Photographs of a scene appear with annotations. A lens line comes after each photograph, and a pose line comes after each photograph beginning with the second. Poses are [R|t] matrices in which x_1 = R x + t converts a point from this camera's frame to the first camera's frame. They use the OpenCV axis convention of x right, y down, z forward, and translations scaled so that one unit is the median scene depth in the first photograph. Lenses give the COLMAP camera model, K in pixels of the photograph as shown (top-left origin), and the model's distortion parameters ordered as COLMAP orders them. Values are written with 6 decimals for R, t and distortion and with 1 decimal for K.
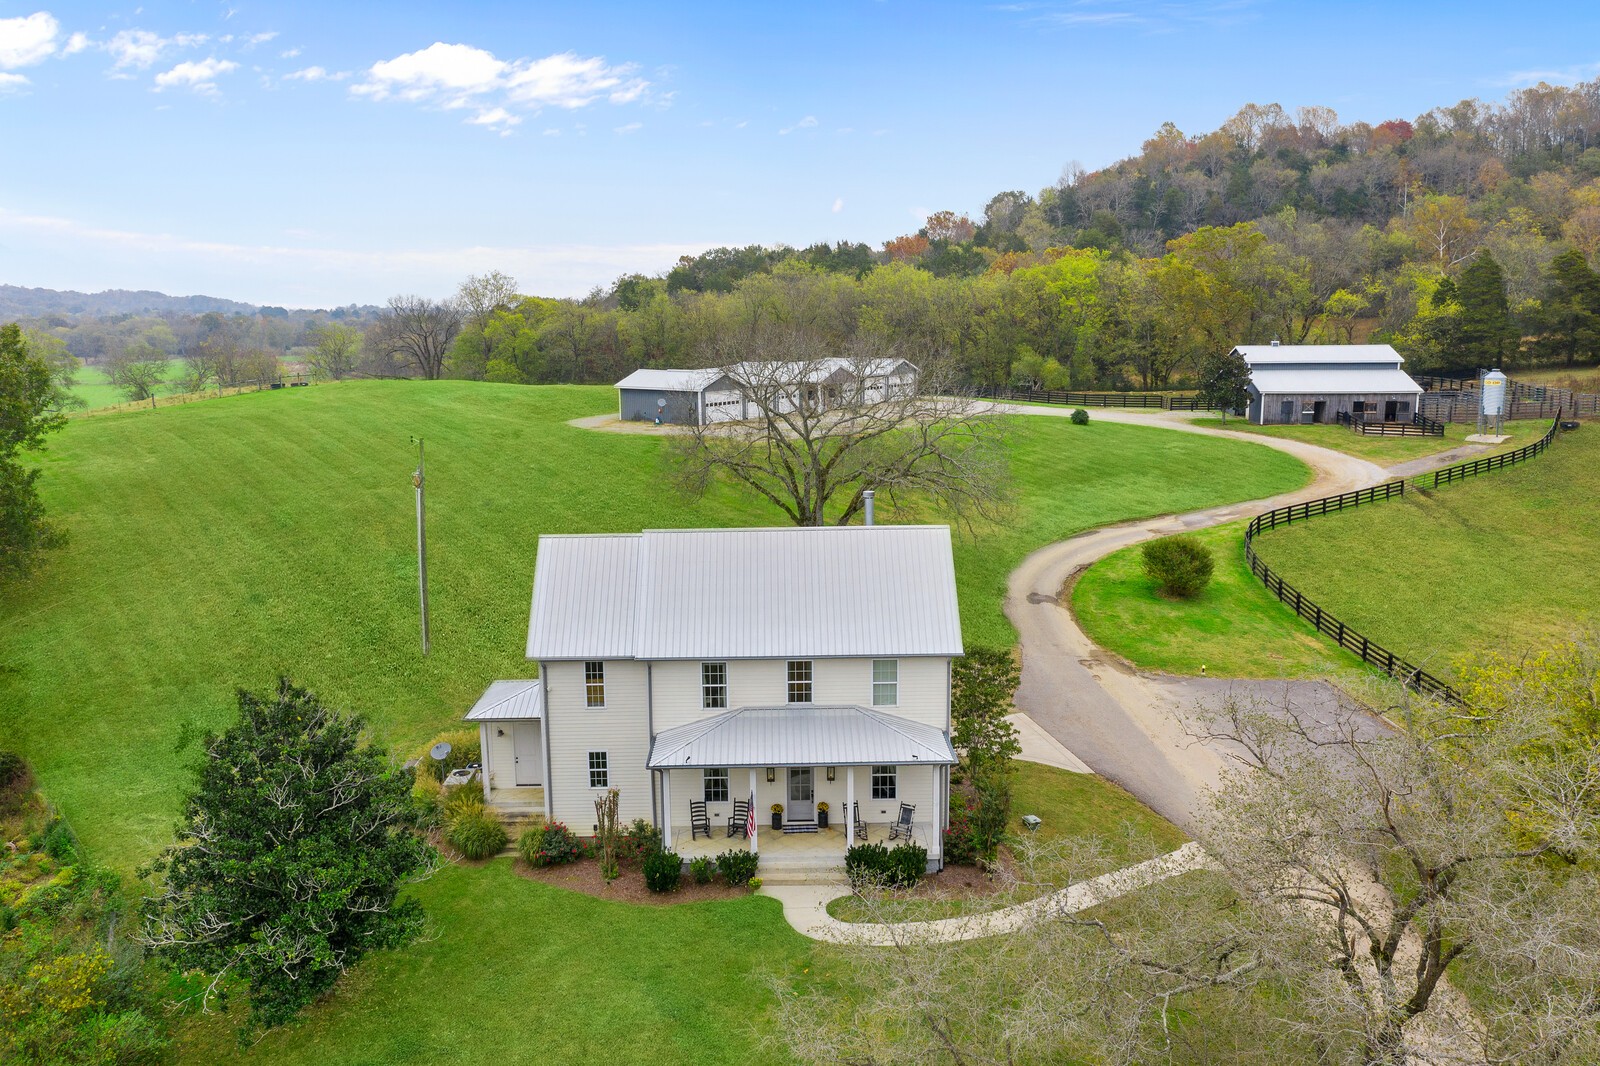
lens RADIAL K [[1263.5, 0, 792.8], [0, 1263.5, 535.0], [0, 0, 1]] dist [-0.017807, 0.005218]
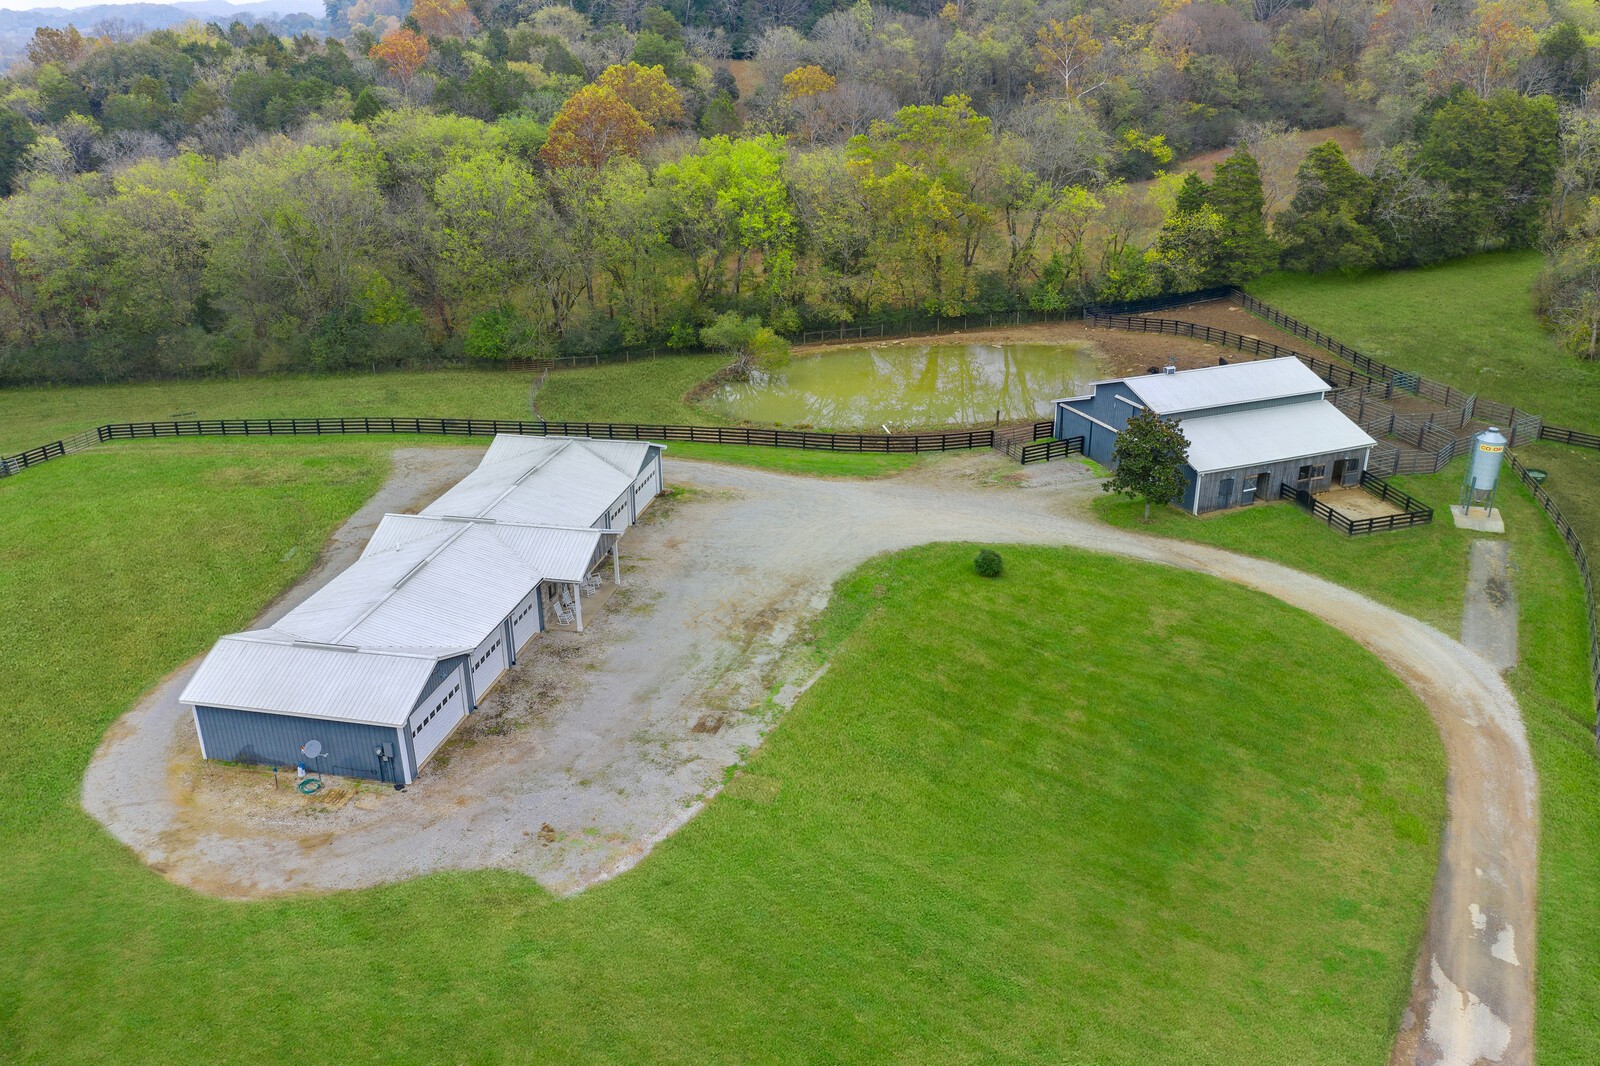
lens RADIAL K [[1263.5, 0, 792.1], [0, 1263.5, 536.3], [0, 0, 1]] dist [-0.017807, 0.005218]
pose [[0.904103, -0.162409, 0.395248, -0.104893], [0.075439, 0.971094, 0.226465, -0.251381], [-0.420603, -0.174931, 0.890221, 0.476559]]
